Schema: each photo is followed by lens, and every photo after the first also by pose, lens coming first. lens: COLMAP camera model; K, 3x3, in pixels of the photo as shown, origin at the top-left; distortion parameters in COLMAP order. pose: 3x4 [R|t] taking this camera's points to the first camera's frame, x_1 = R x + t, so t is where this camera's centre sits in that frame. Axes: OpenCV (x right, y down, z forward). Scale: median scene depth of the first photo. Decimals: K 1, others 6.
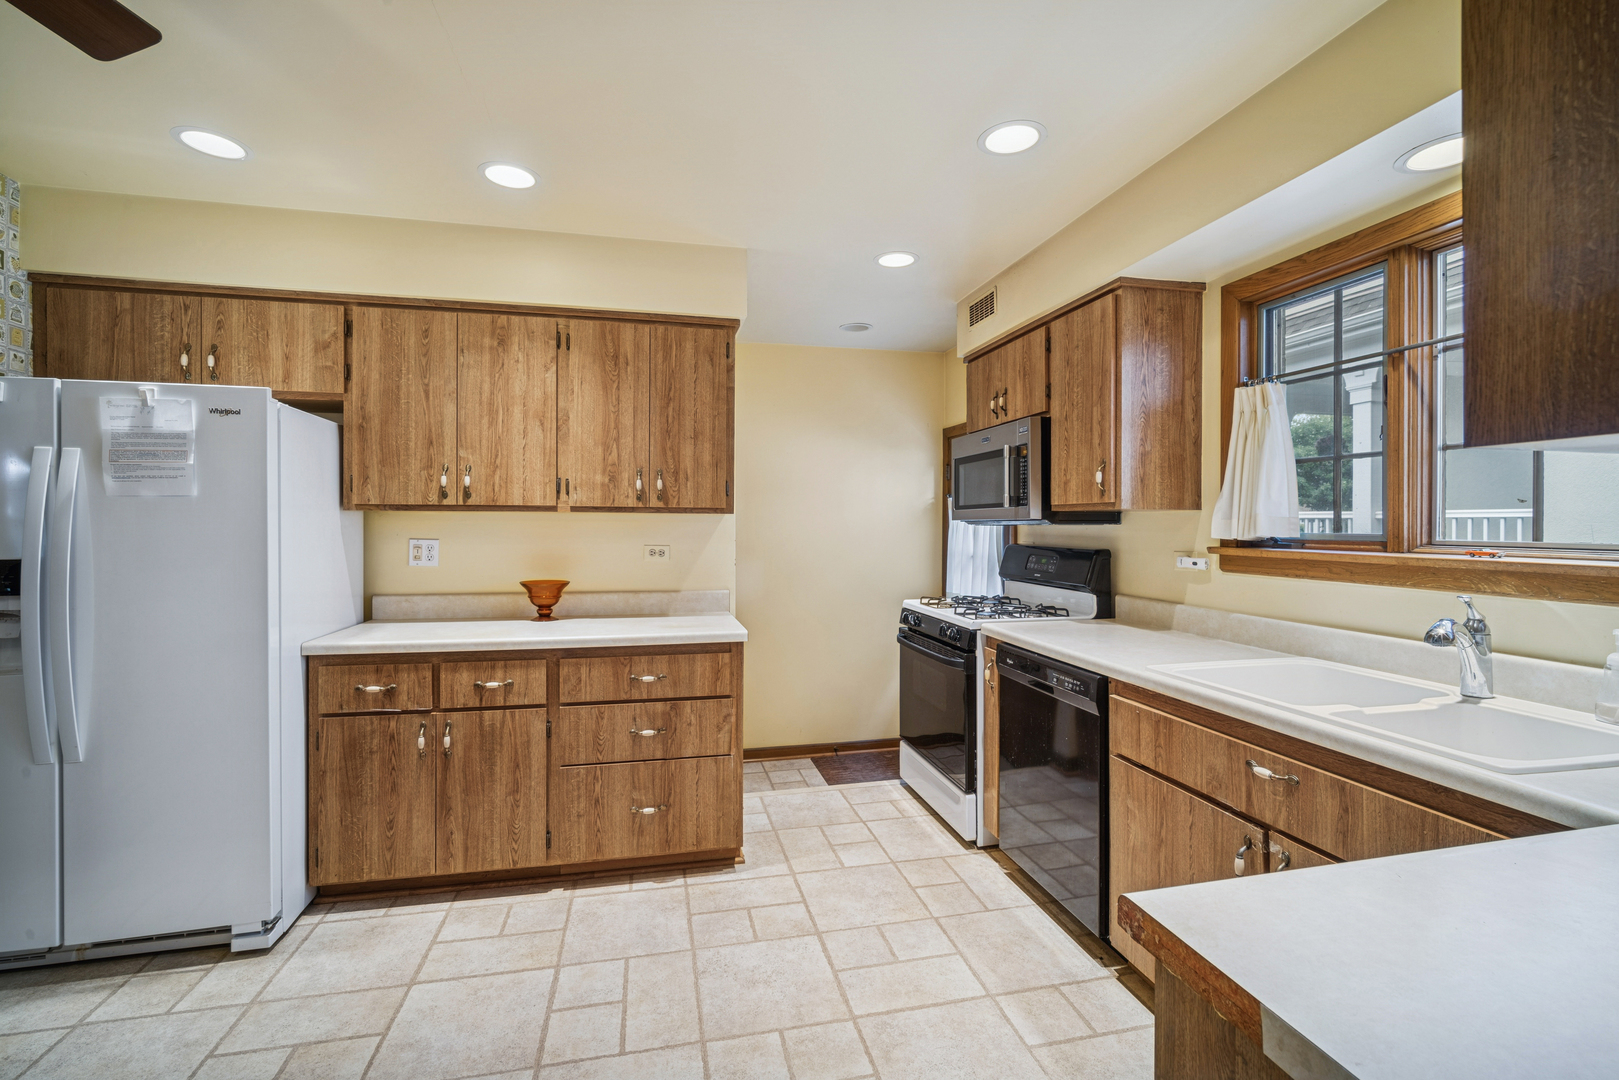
lens RADIAL K [[708.1, 0, 805.4], [0, 708.1, 529.4], [0, 0, 1]] dist [-0.002135, -0.000035]
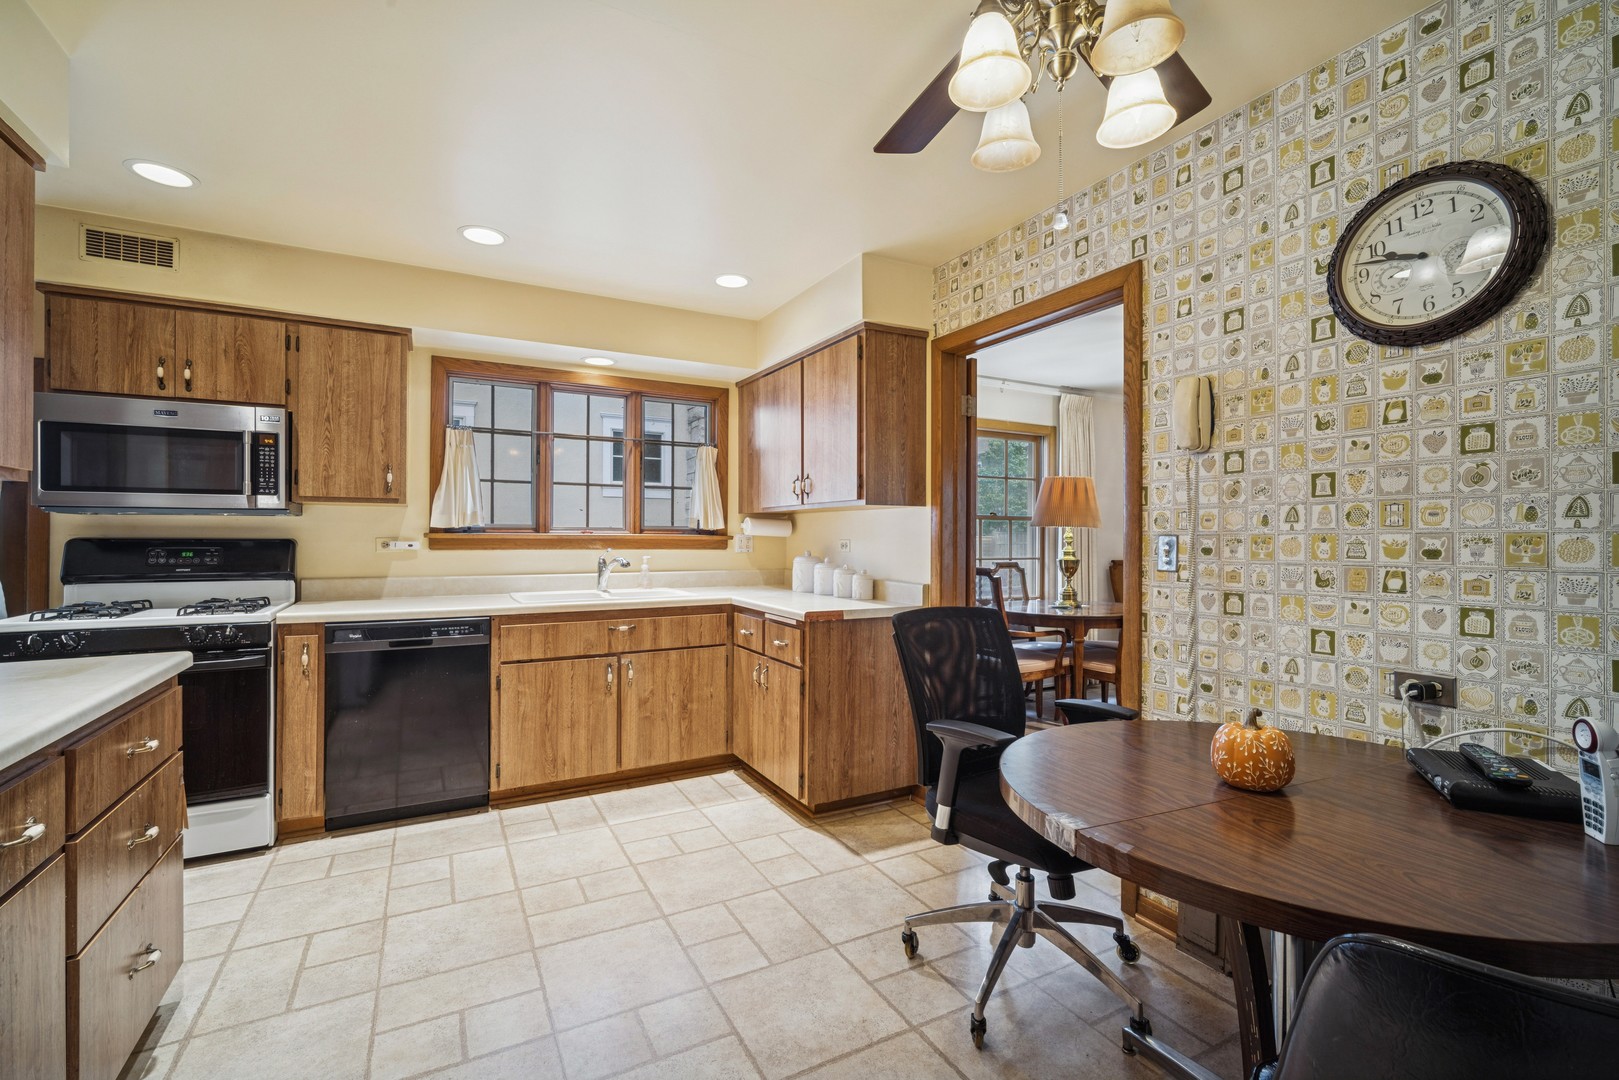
lens RADIAL K [[708.1, 0, 805.4], [0, 708.1, 529.4], [0, 0, 1]] dist [-0.002135, -0.000035]
pose [[-0.268297, 0.006474, 0.963315, -1.060863], [0.004862, 0.999974, -0.005366, 0.030217], [-0.963324, 0.003244, -0.268321, 0.668576]]
